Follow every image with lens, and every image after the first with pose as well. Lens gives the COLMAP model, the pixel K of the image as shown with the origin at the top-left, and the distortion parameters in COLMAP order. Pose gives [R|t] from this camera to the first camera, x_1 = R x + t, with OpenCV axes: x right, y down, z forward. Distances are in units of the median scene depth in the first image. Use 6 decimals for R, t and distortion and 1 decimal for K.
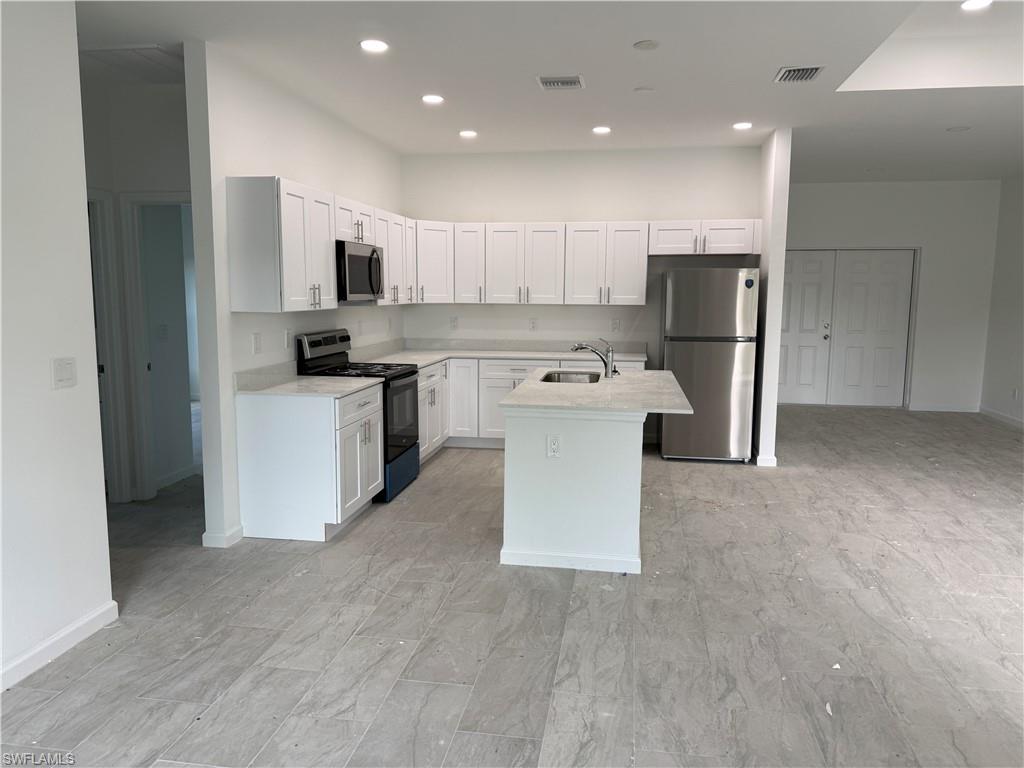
lens RADIAL K [[717.4, 0, 512.0], [0, 717.4, 384.0], [0, 0, 1]] dist [0.032539, -0.041206]
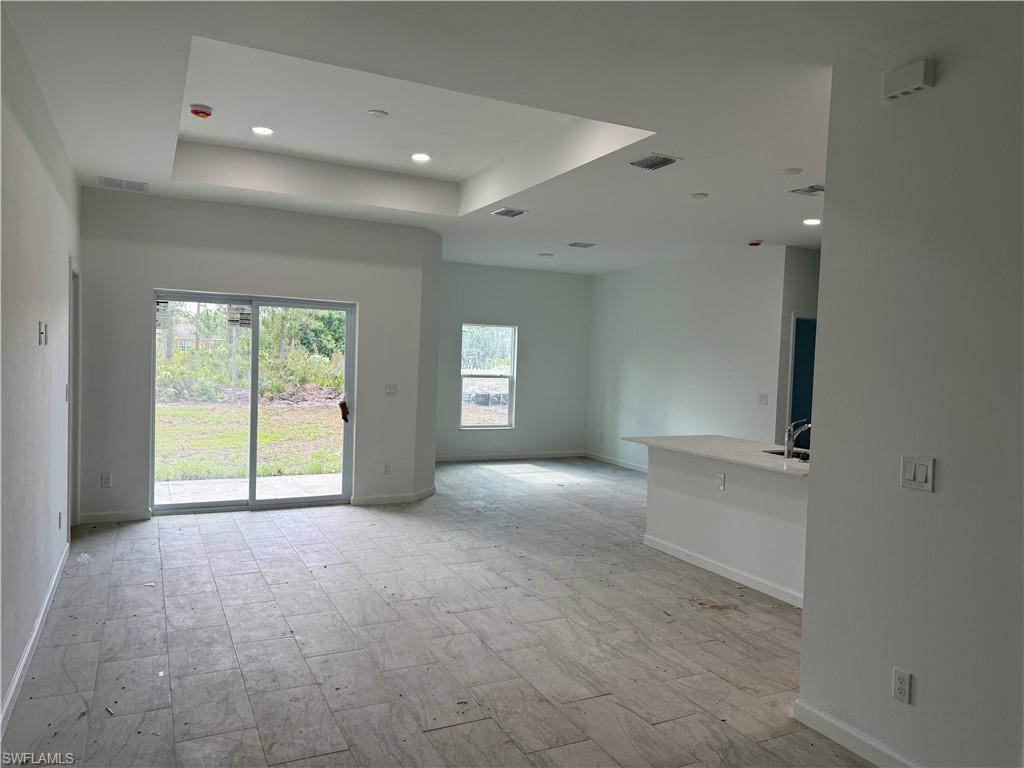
lens RADIAL K [[717.4, 0, 512.0], [0, 717.4, 384.0], [0, 0, 1]] dist [0.032539, -0.041206]
pose [[-0.804998, -0.009158, -0.593207, 0.936950], [-0.116759, 0.982772, 0.143272, -0.188721], [0.581675, 0.184596, -0.792199, 1.402380]]
